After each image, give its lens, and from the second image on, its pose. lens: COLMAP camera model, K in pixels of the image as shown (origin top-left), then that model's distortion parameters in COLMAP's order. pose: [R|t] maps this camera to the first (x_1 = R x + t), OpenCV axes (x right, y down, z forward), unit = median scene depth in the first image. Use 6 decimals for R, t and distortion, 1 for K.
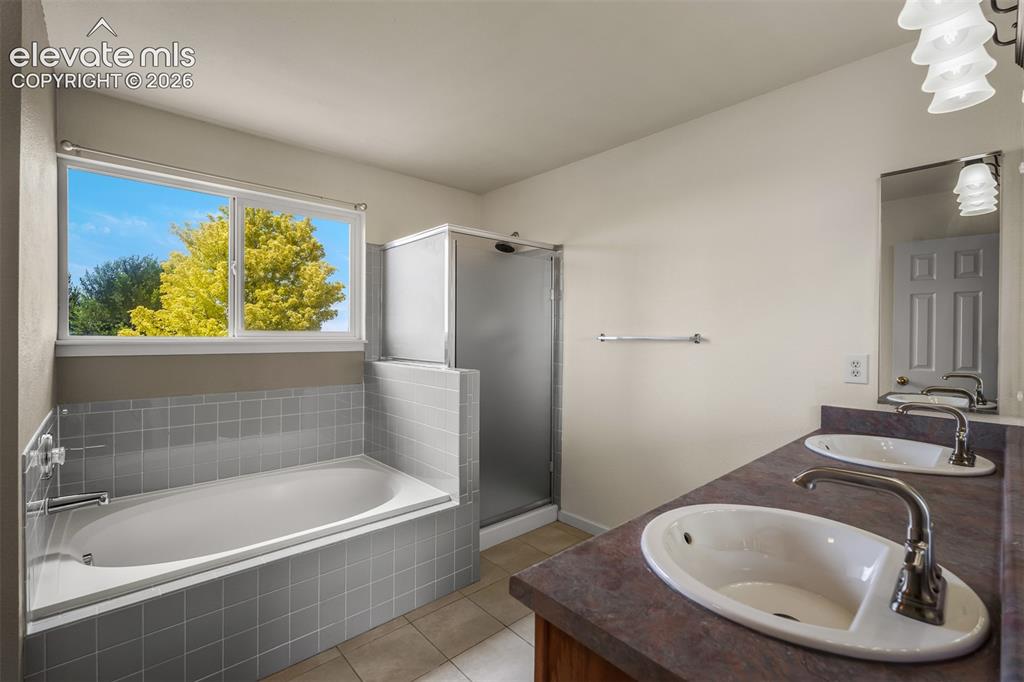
lens RADIAL K [[448.7, 0, 514.9], [0, 448.7, 338.3], [0, 0, 1]] dist [-0.001410, 0.000532]
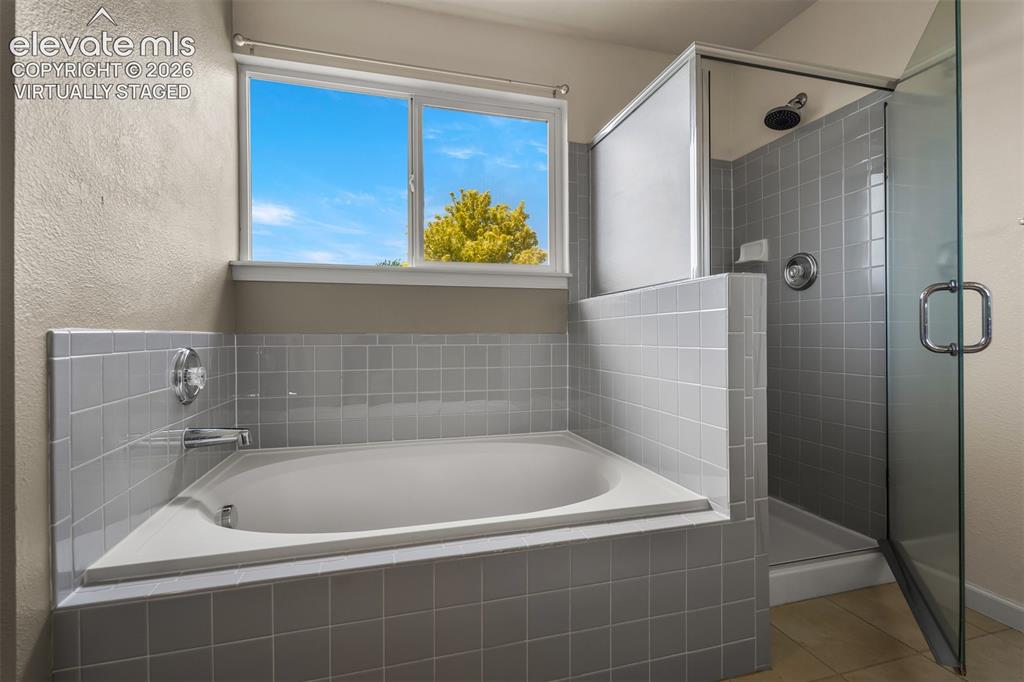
lens RADIAL K [[477.2, 0, 510.3], [0, 477.2, 338.1], [0, 0, 1]] dist [0.005220, 0.000964]
pose [[0.892494, -0.011816, -0.450904, -0.071760], [0.010425, 0.999930, -0.005569, 0.112582], [0.450939, 0.000270, 0.892555, 0.270858]]
